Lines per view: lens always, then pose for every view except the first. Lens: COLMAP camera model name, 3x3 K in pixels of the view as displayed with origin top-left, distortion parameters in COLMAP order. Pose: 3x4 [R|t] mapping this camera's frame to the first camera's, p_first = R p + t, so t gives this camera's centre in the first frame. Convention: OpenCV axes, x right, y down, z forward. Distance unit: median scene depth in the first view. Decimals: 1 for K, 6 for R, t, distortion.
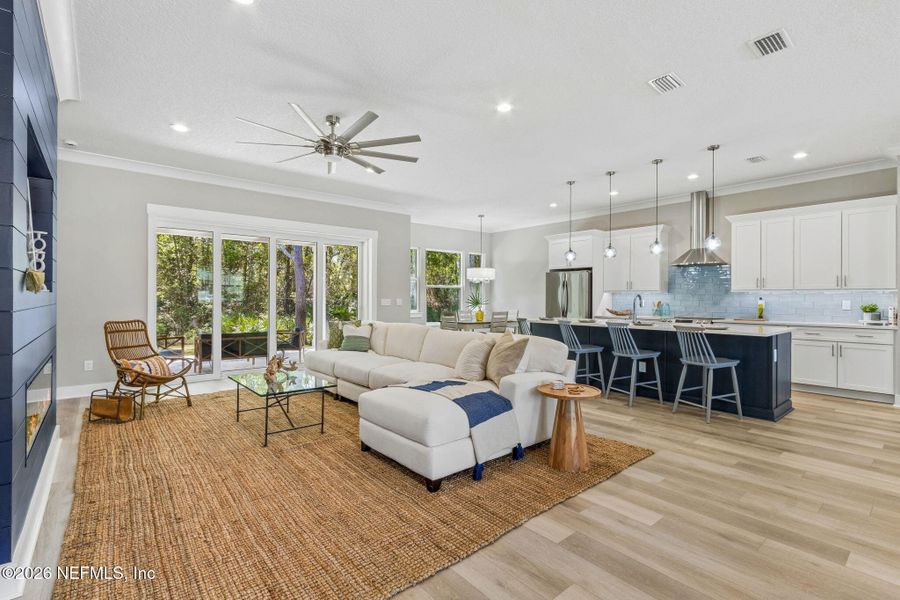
lens RADIAL K [[416.7, 0, 445.3], [0, 416.7, 299.7], [0, 0, 1]] dist [0.000517, -0.000689]
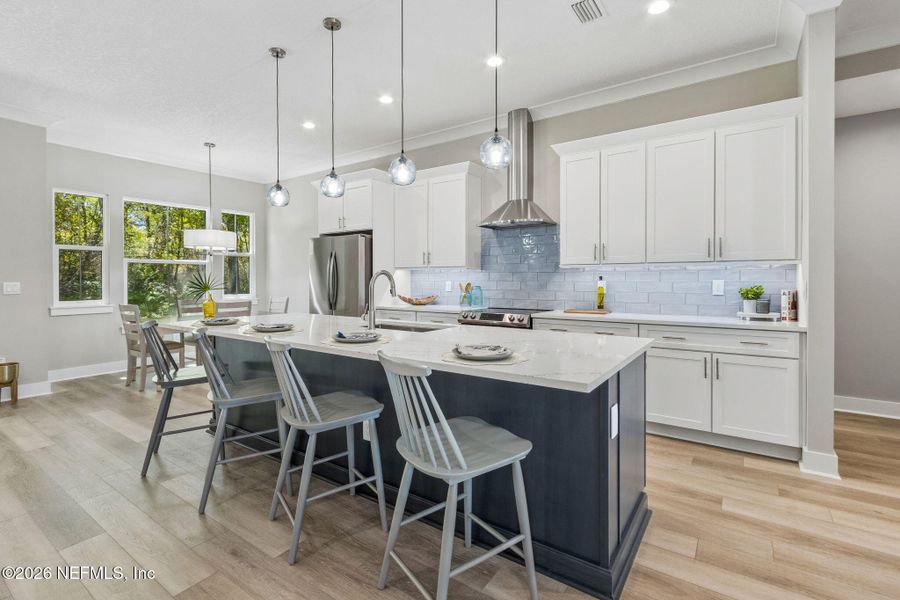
lens RADIAL K [[418.6, 0, 442.2], [0, 418.6, 286.3], [0, 0, 1]] dist [0.002518, -0.000607]
pose [[0.966449, -0.008563, 0.256716, 0.466298], [0.005639, 0.999911, 0.012124, 0.001329], [-0.256797, -0.010270, 0.966411, 0.577832]]
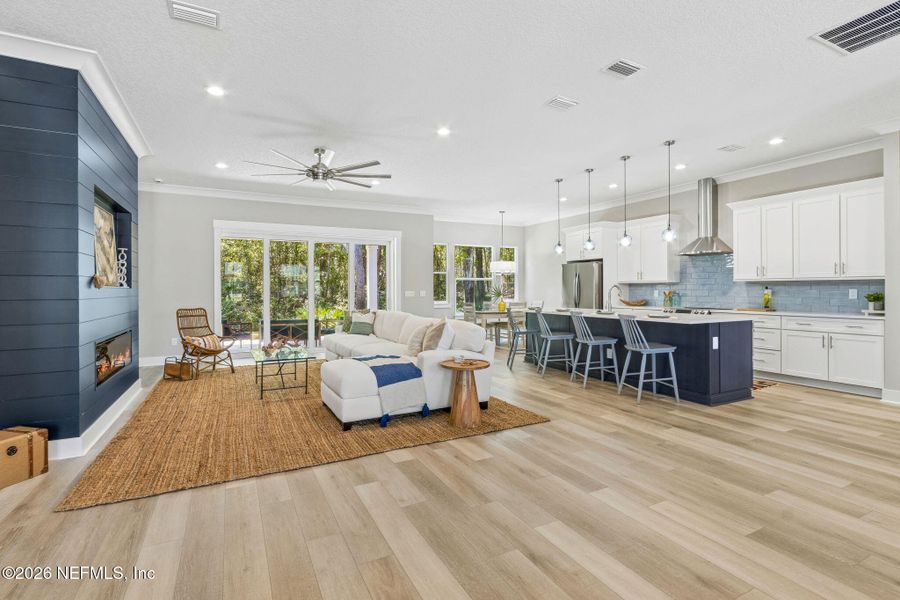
lens RADIAL K [[423.6, 0, 439.7], [0, 423.6, 292.5], [0, 0, 1]] dist [0.002278, 0.000110]
pose [[0.973514, -0.006716, -0.228528, 0.321329], [0.007025, 0.999975, 0.000539, 0.002910], [0.228519, -0.002130, 0.973537, -0.155438]]
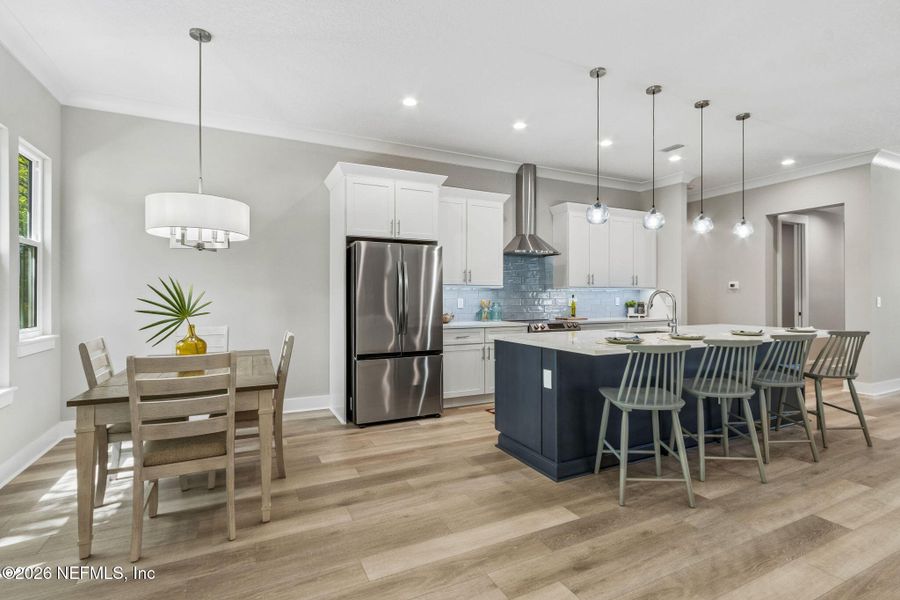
lens RADIAL K [[421.7, 0, 443.3], [0, 421.7, 298.1], [0, 0, 1]] dist [0.002355, -0.000105]
pose [[0.241328, -0.004273, 0.970434, -0.328796], [0.005182, 0.999982, 0.003115, -0.003634], [-0.970430, 0.004277, 0.241346, 1.361549]]
